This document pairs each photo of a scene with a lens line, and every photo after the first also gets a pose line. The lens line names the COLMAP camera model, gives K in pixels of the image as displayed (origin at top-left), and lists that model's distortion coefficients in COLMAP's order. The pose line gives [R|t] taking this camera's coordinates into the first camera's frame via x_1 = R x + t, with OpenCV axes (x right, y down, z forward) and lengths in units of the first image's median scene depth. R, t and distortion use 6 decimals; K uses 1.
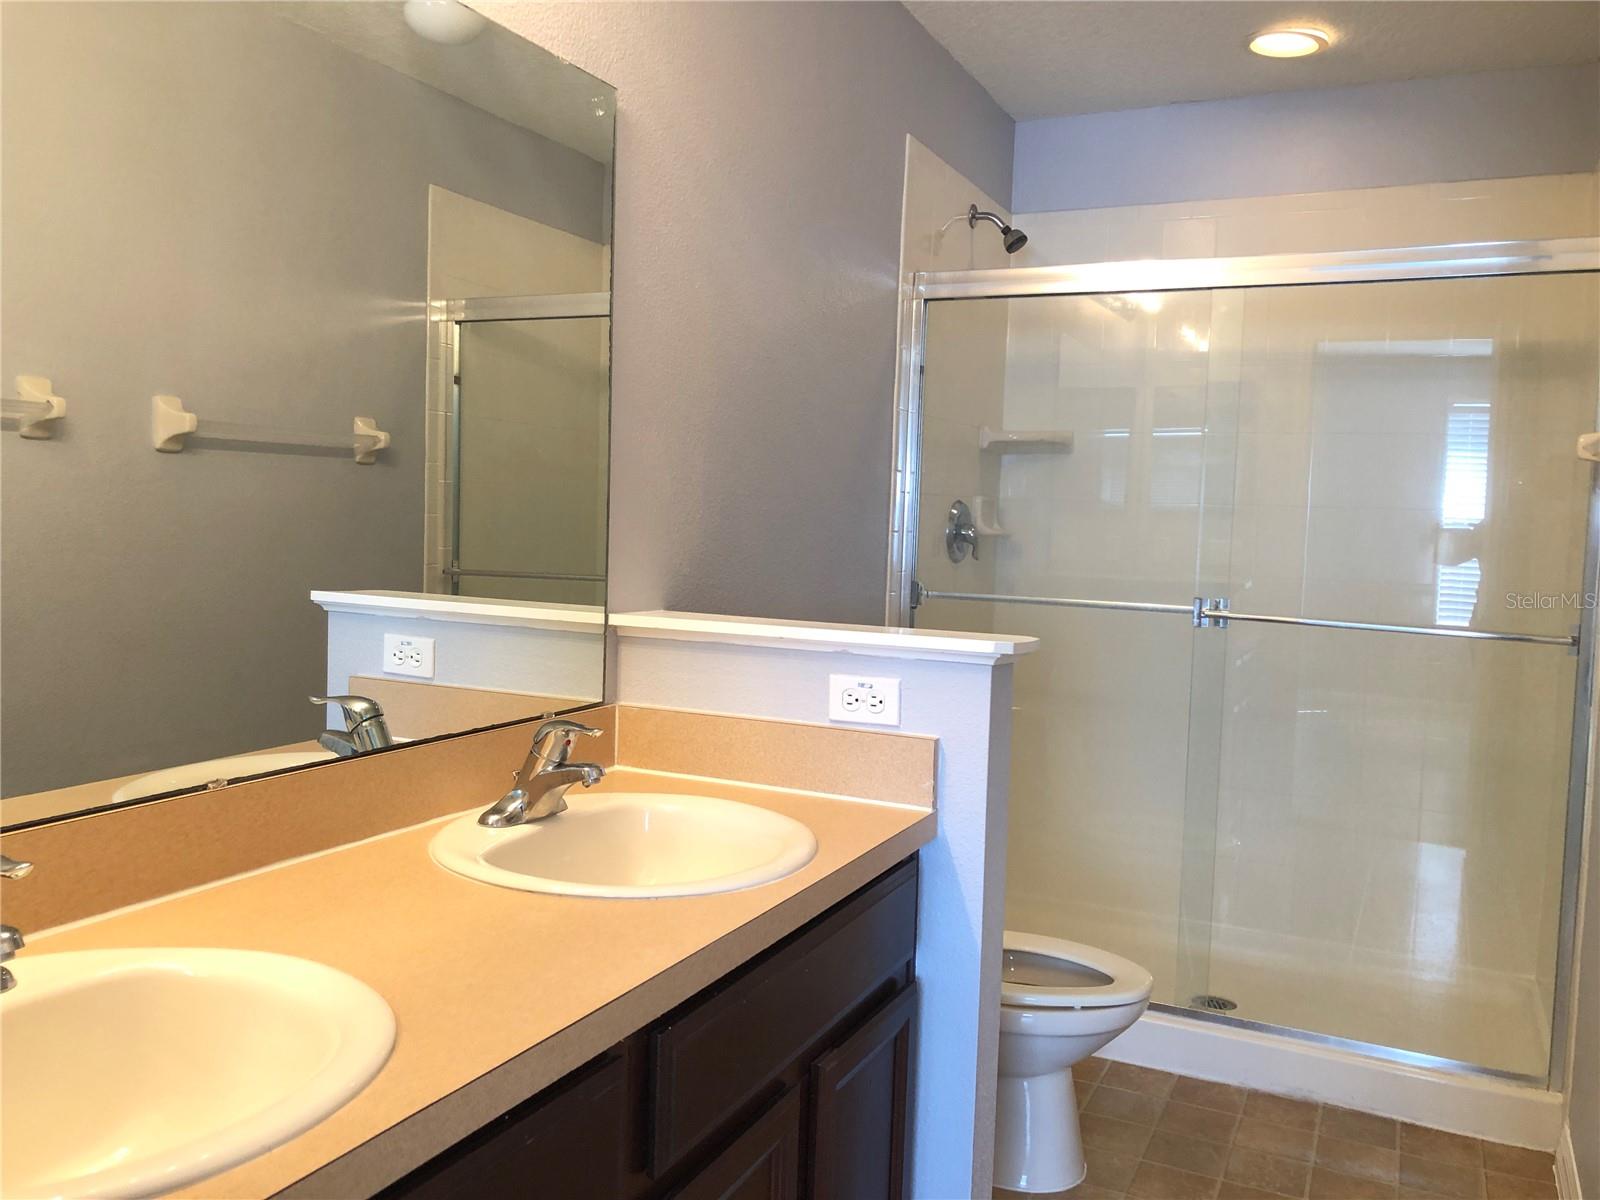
lens RADIAL K [[1298.9, 0, 824.2], [0, 1298.9, 573.3], [0, 0, 1]] dist [0.002534, -0.008011]
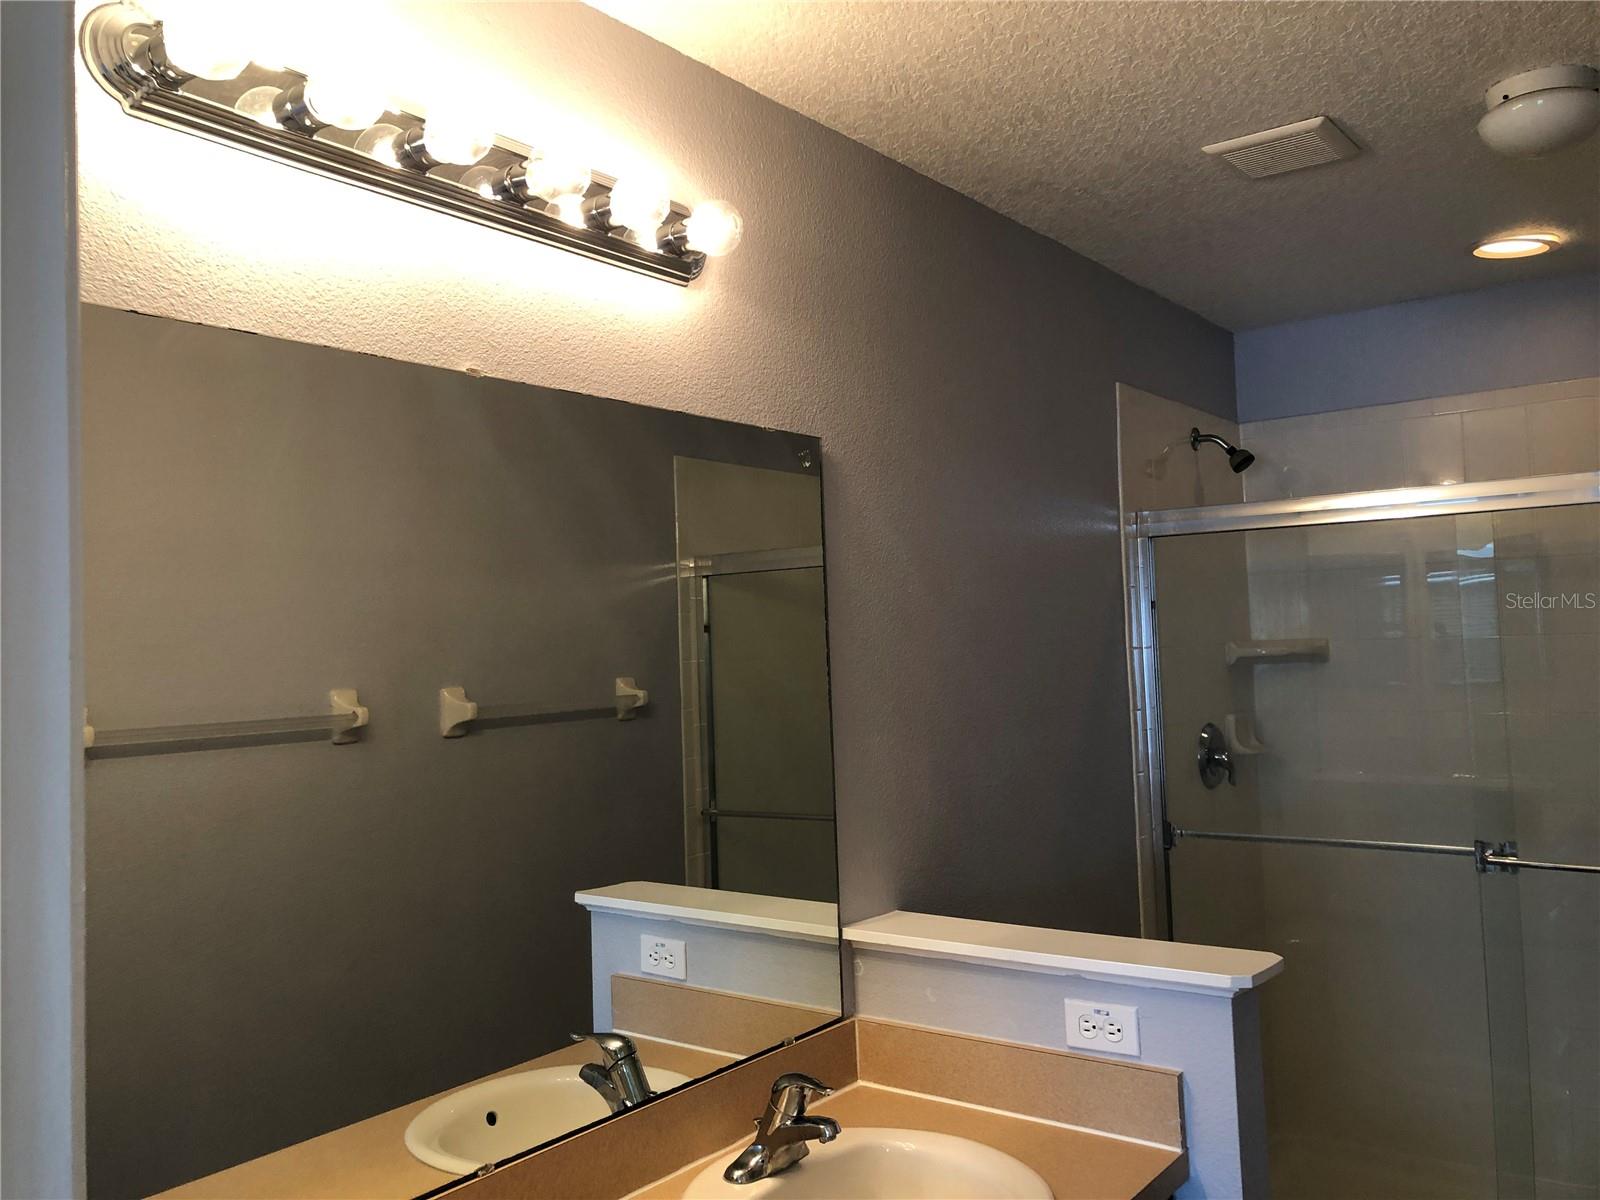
lens RADIAL K [[1302.8, 0, 798.2], [0, 1302.8, 550.2], [0, 0, 1]] dist [0.062532, -0.158001]
pose [[0.973532, -0.080306, -0.213977, 0.039567], [0.053358, 0.990225, -0.128870, -0.117122], [0.222234, 0.114042, 0.968301, -0.040666]]
